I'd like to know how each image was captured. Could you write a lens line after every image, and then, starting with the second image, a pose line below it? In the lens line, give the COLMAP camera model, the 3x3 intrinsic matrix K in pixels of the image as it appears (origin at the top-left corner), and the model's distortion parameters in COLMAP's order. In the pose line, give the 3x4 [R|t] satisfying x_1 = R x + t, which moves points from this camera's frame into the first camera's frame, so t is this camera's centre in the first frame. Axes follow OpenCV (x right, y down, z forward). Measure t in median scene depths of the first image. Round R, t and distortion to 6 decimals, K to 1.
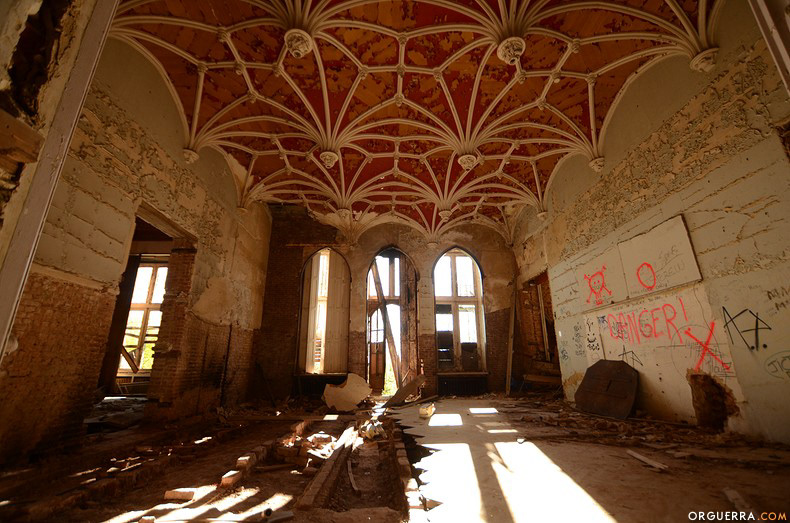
lens RADIAL K [[347.9, 0, 395.0], [0, 347.9, 261.5], [0, 0, 1]] dist [-0.031036, 0.005285]
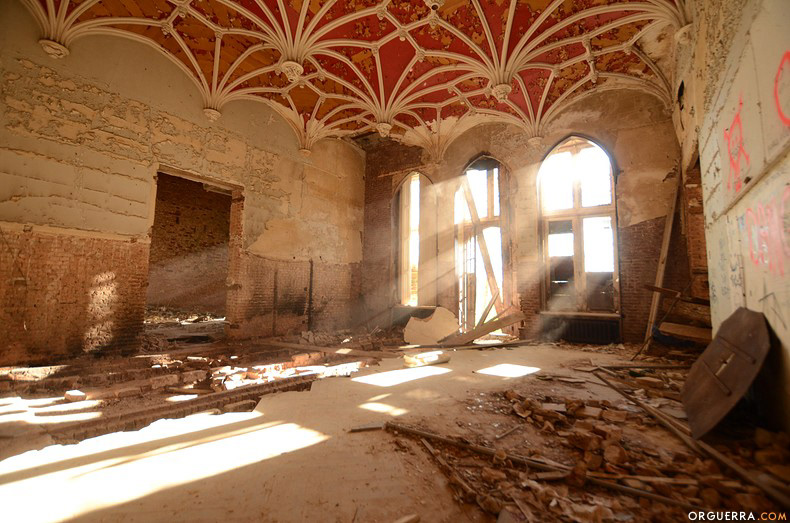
lens RADIAL K [[347.9, 0, 395.0], [0, 347.9, 261.5], [0, 0, 1]] dist [-0.031036, 0.005285]
pose [[0.794520, -0.033489, -0.606314, 0.375459], [0.151917, 0.977689, 0.145072, 0.061821], [0.587928, -0.207372, 0.781880, 0.271462]]
